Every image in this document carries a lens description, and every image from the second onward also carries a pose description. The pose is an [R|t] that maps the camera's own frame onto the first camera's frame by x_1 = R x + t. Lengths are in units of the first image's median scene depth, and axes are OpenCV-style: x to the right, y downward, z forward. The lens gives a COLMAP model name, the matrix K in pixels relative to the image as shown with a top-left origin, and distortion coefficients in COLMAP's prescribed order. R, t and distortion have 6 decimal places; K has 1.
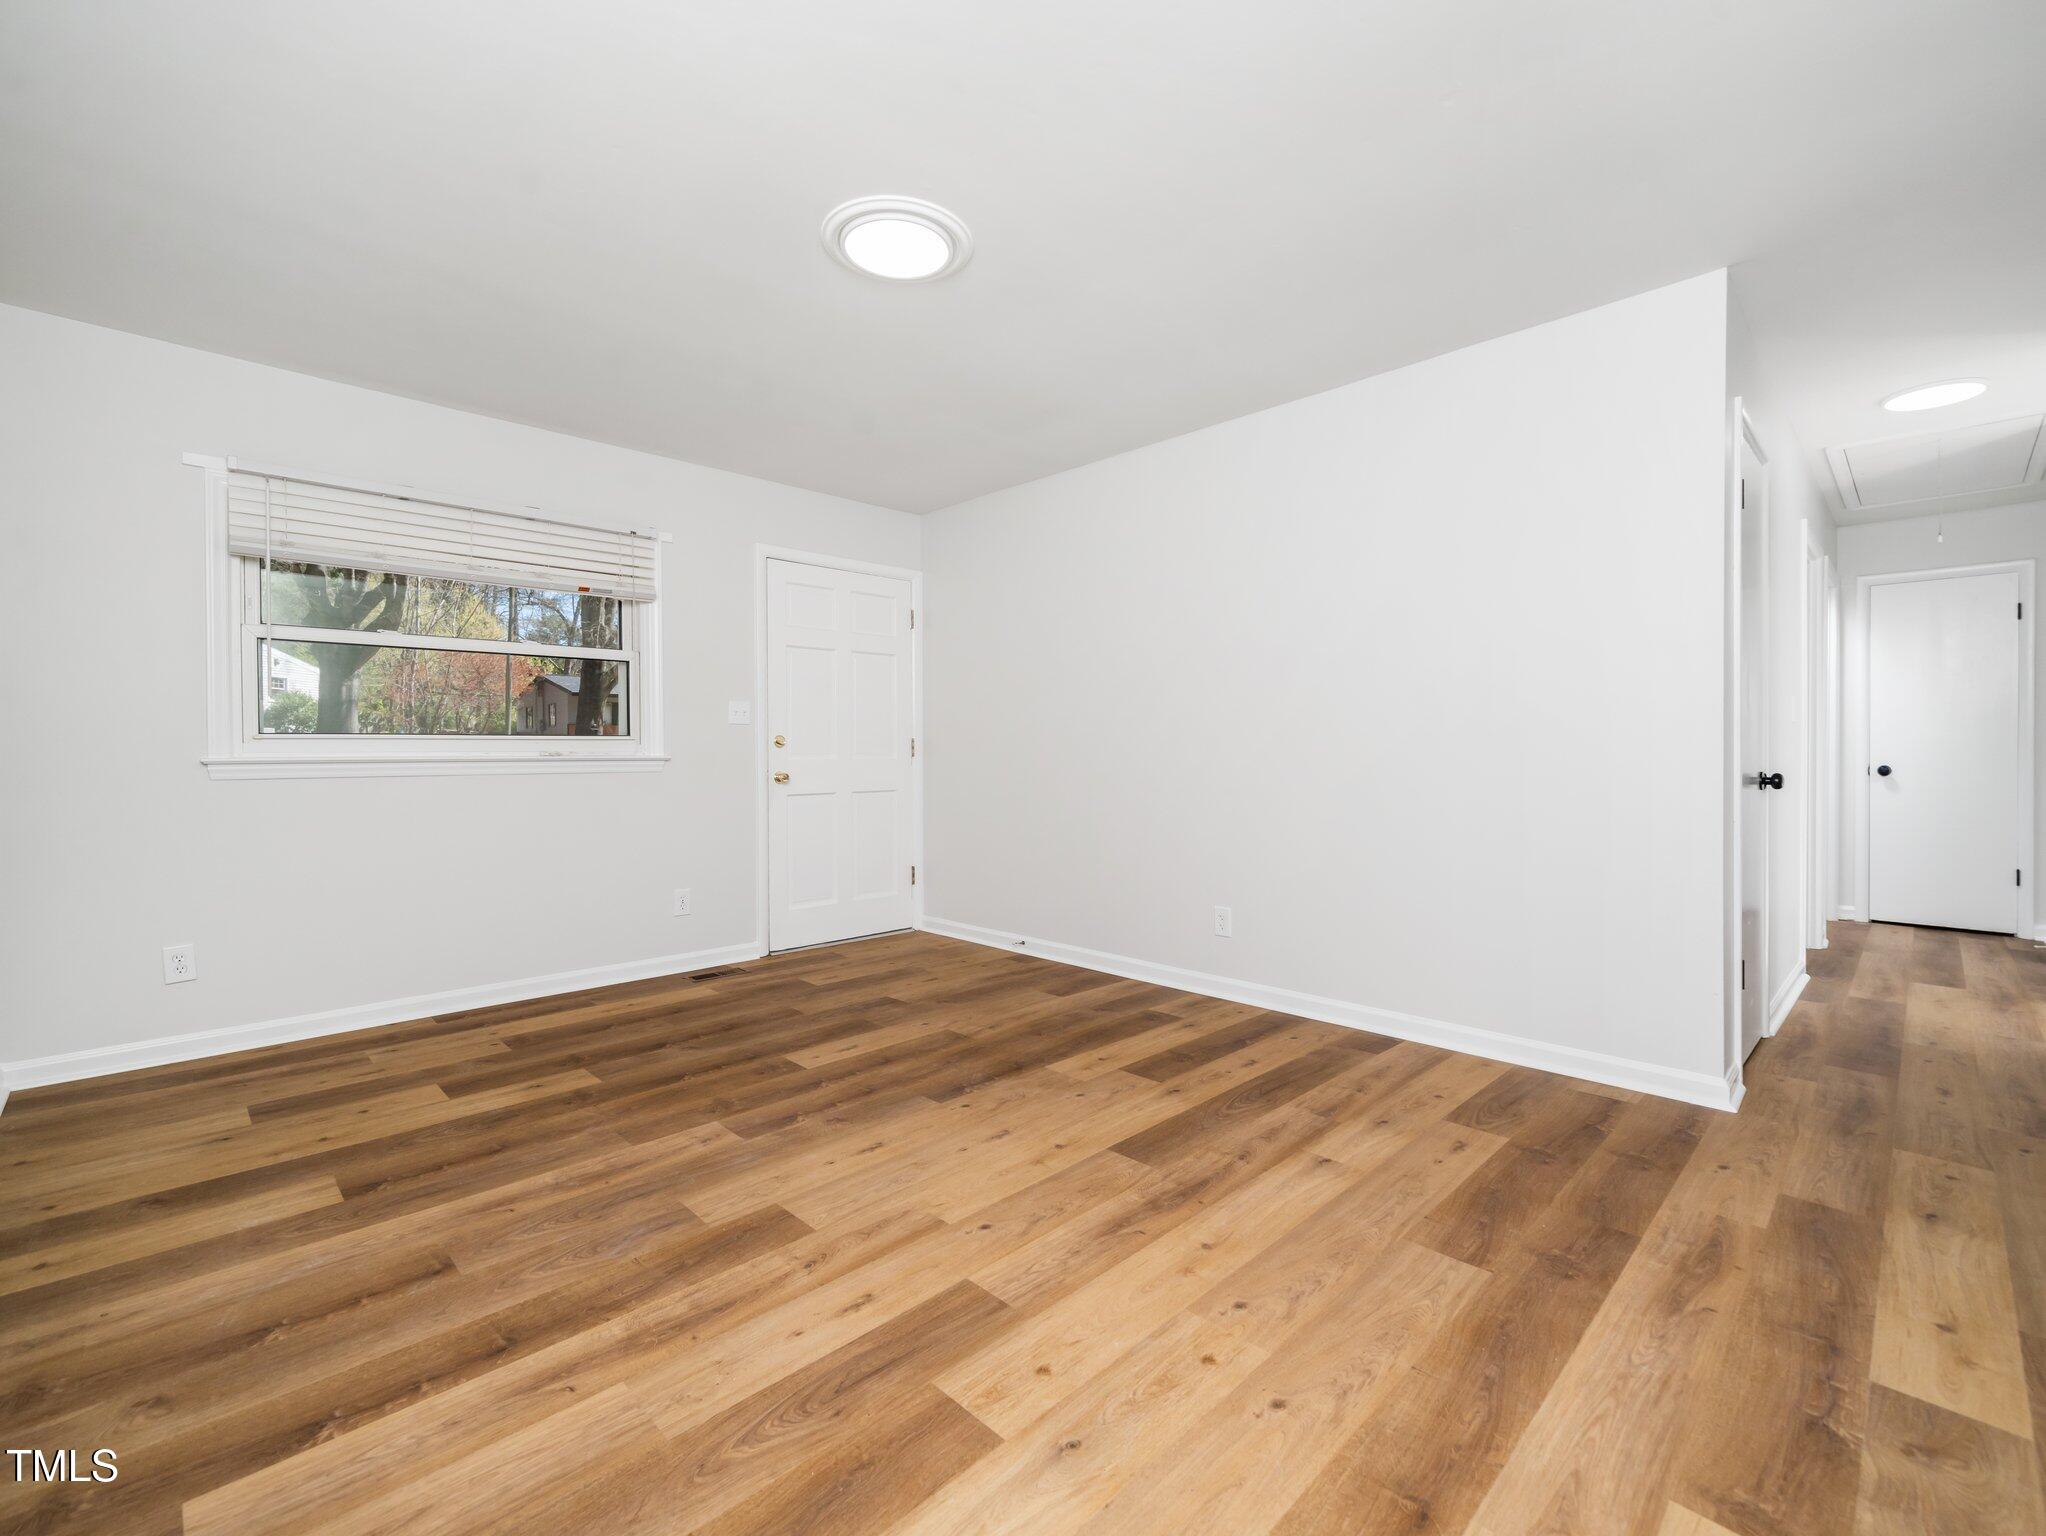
lens RADIAL K [[893.7, 0, 1029.3], [0, 893.7, 762.3], [0, 0, 1]] dist [-0.001523, -0.000074]
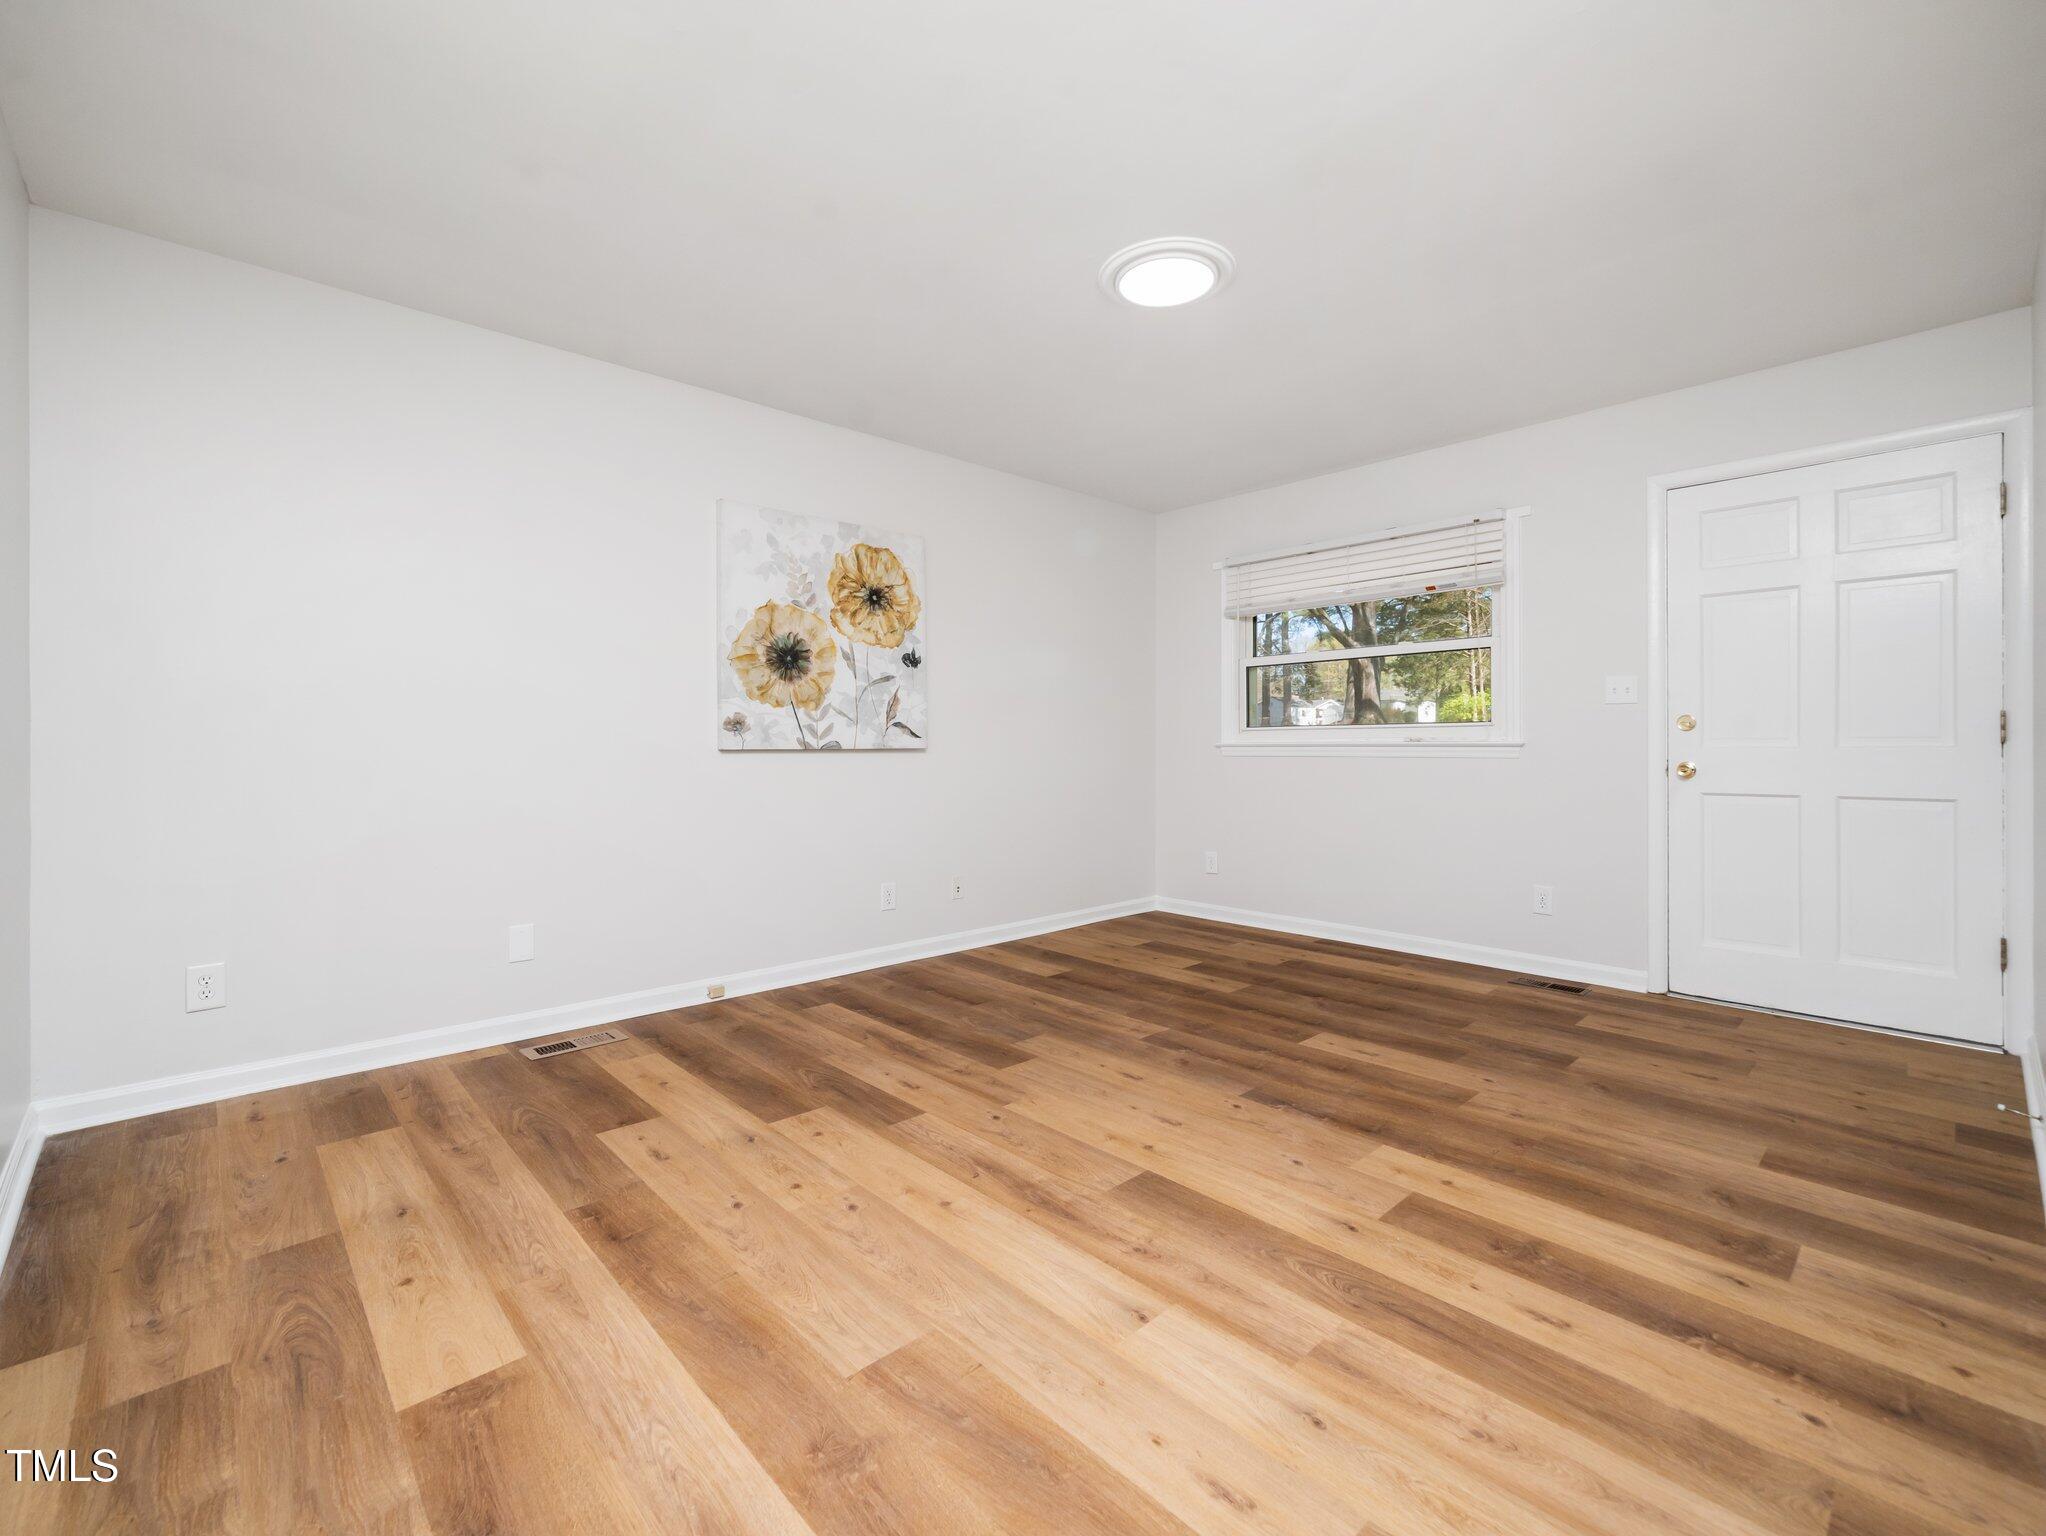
lens RADIAL K [[893.7, 0, 1026.7], [0, 893.7, 752.8], [0, 0, 1]] dist [-0.001523, -0.000074]
pose [[-0.027988, 0.011675, -0.999540, 0.981167], [-0.006145, 0.999911, 0.011851, -0.005703], [0.999589, 0.006474, -0.027913, 0.880393]]
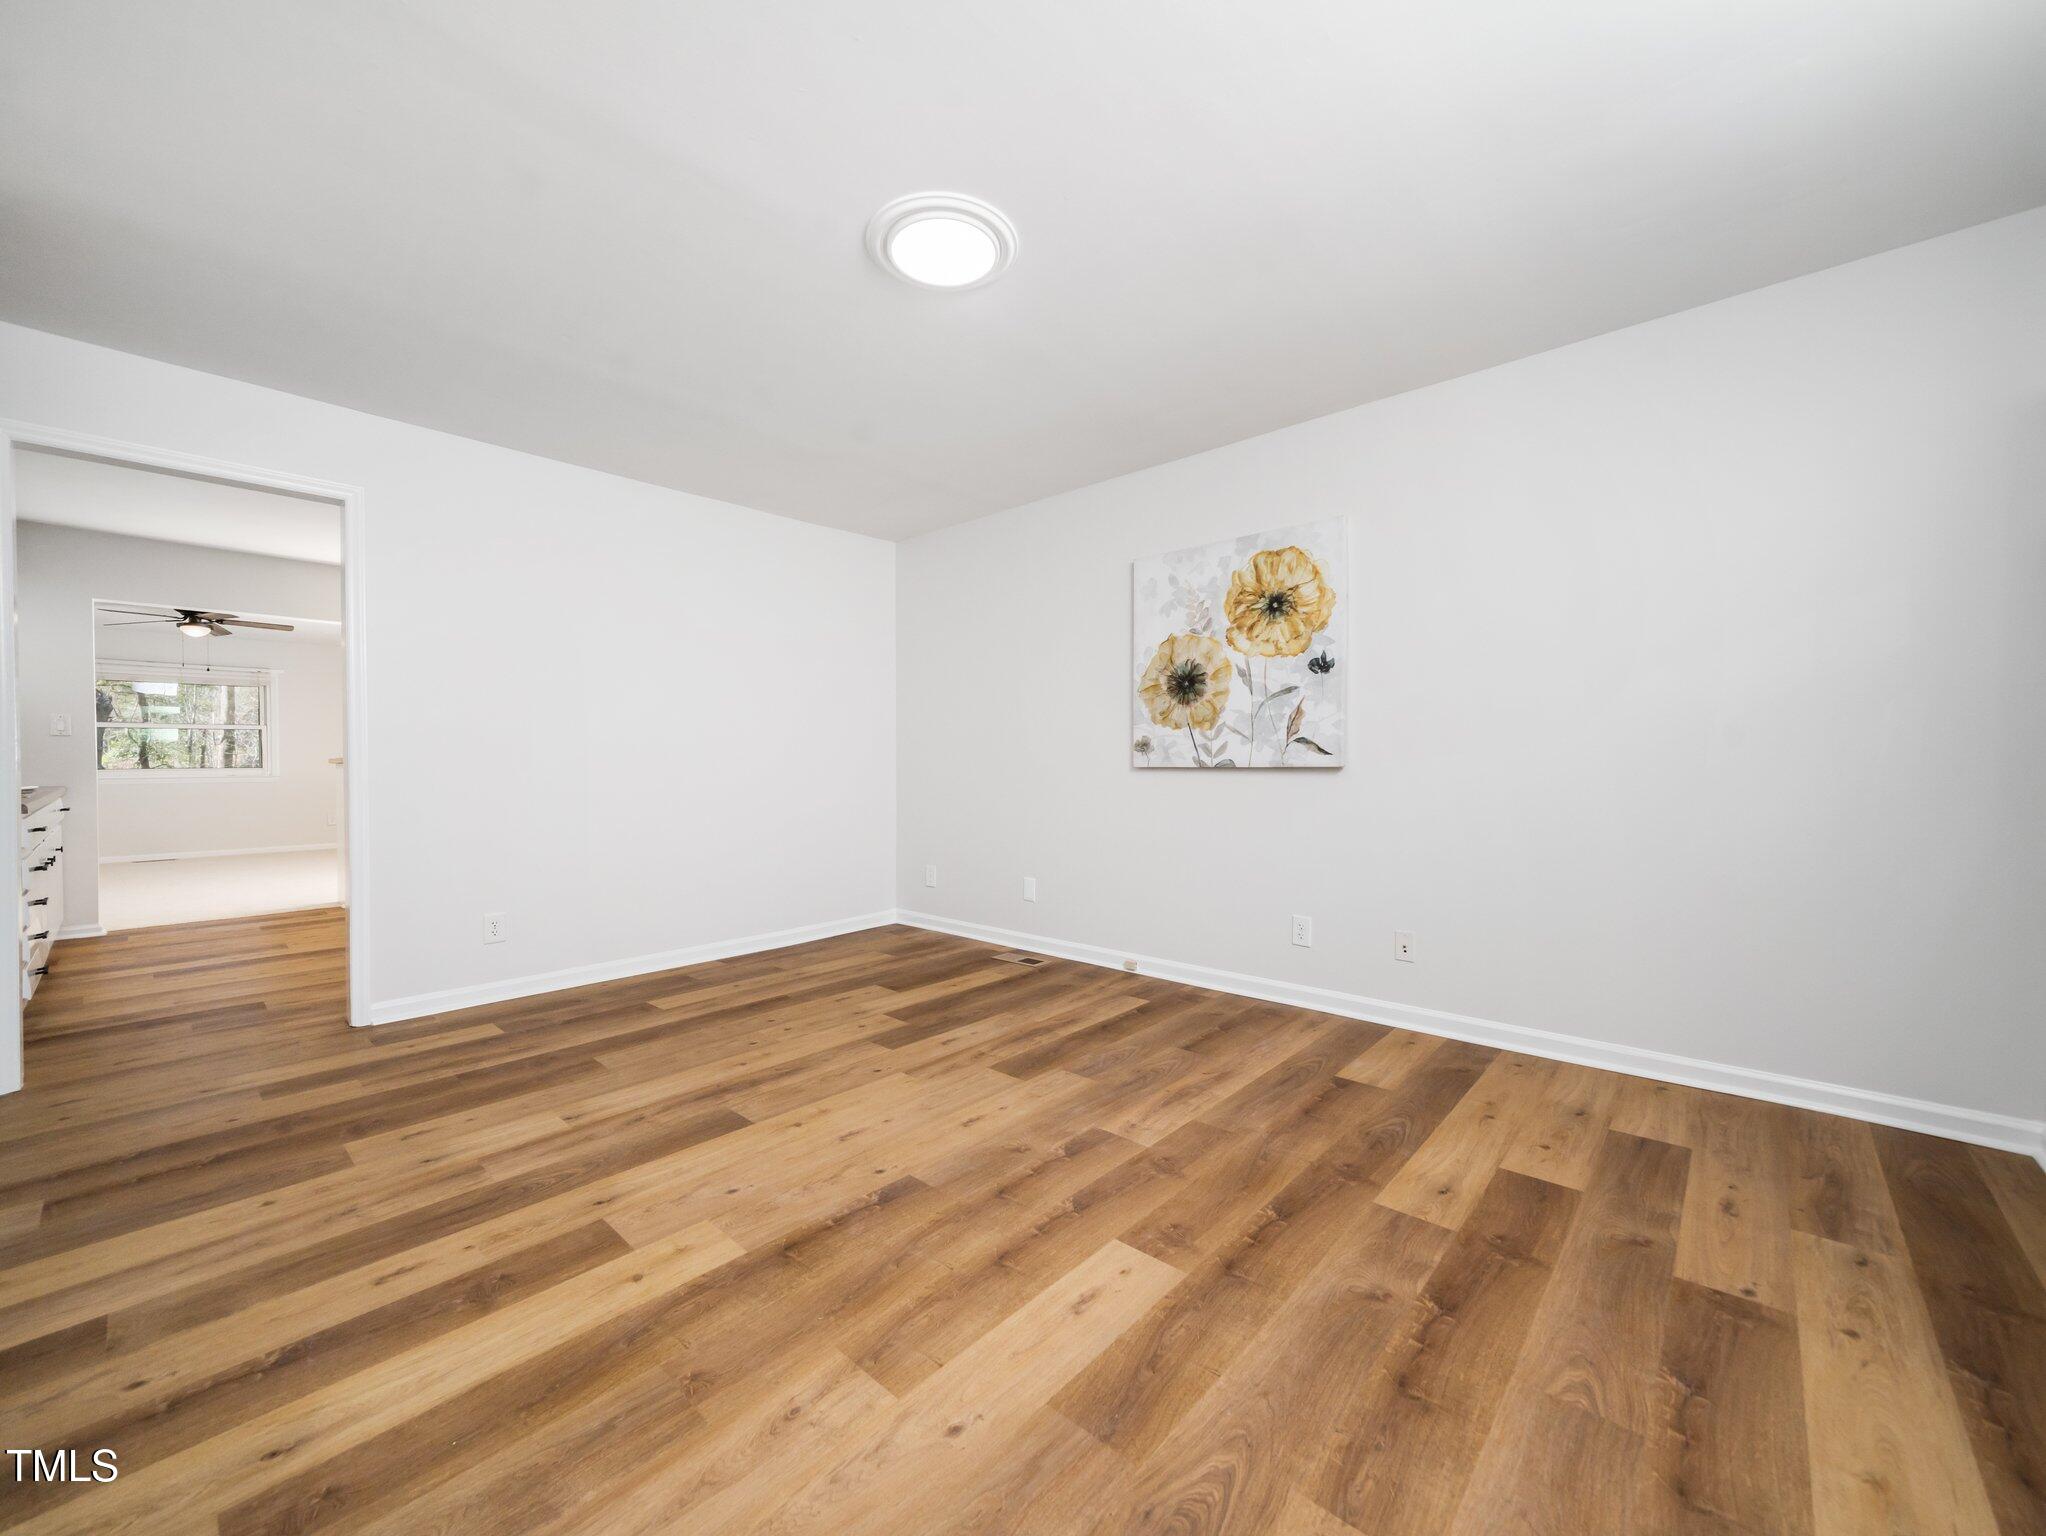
lens RADIAL K [[807.9, 0, 1023.1], [0, 807.9, 774.7], [0, 0, 1]] dist [-0.006346, 0.000958]
pose [[-0.998647, 0.007747, -0.051427, -0.188758], [0.006649, 0.999747, 0.021494, -0.011658], [0.051580, 0.021123, -0.998445, 1.949990]]
